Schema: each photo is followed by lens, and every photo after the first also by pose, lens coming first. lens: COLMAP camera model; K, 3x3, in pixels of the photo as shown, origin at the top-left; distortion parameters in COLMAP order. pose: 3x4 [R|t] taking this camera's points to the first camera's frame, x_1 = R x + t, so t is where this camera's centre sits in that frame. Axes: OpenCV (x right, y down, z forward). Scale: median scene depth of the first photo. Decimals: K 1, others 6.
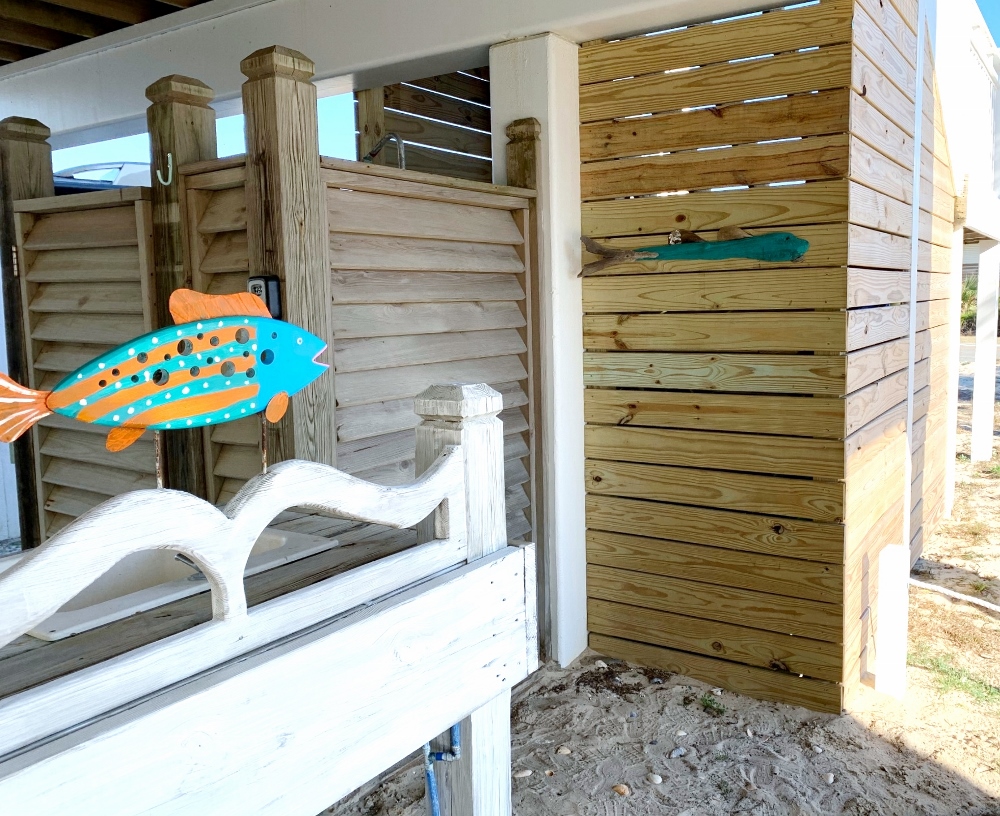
lens RADIAL K [[864.2, 0, 500.4], [0, 864.2, 407.3], [0, 0, 1]] dist [0.021298, 0.003164]
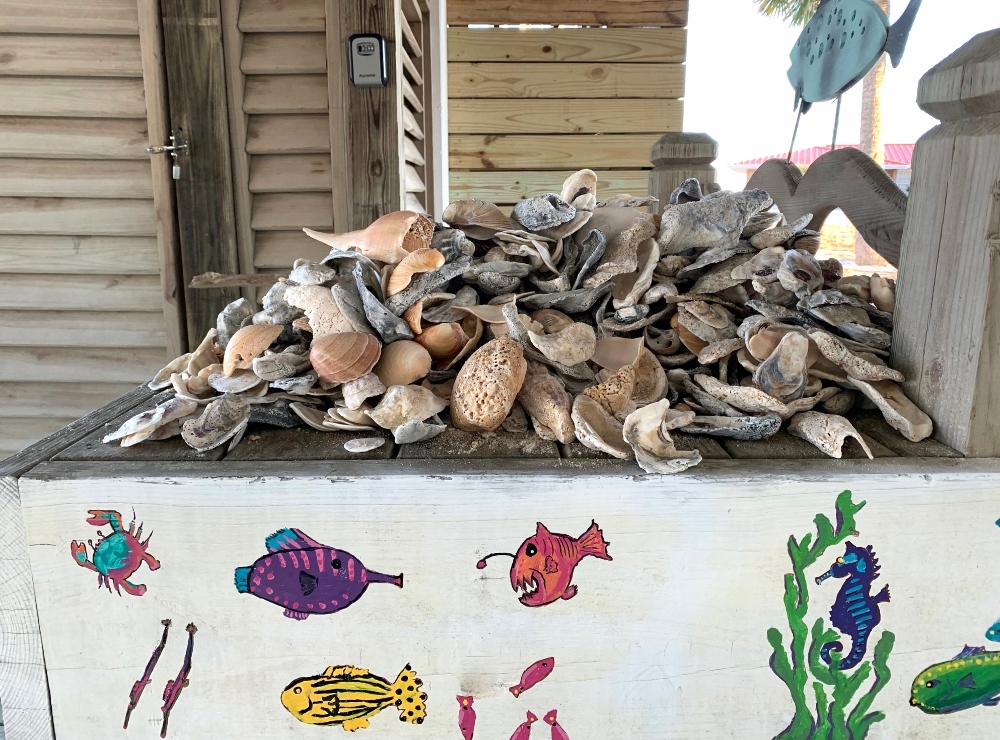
lens RADIAL K [[832.7, 0, 500.3], [0, 832.7, 371.1], [0, 0, 1]] dist [-0.000847, -0.003480]
pose [[0.814912, -0.099201, 0.571032, -0.510015], [0.054124, 0.993963, 0.095434, 0.095615], [-0.577052, -0.046864, 0.815362, 0.117802]]
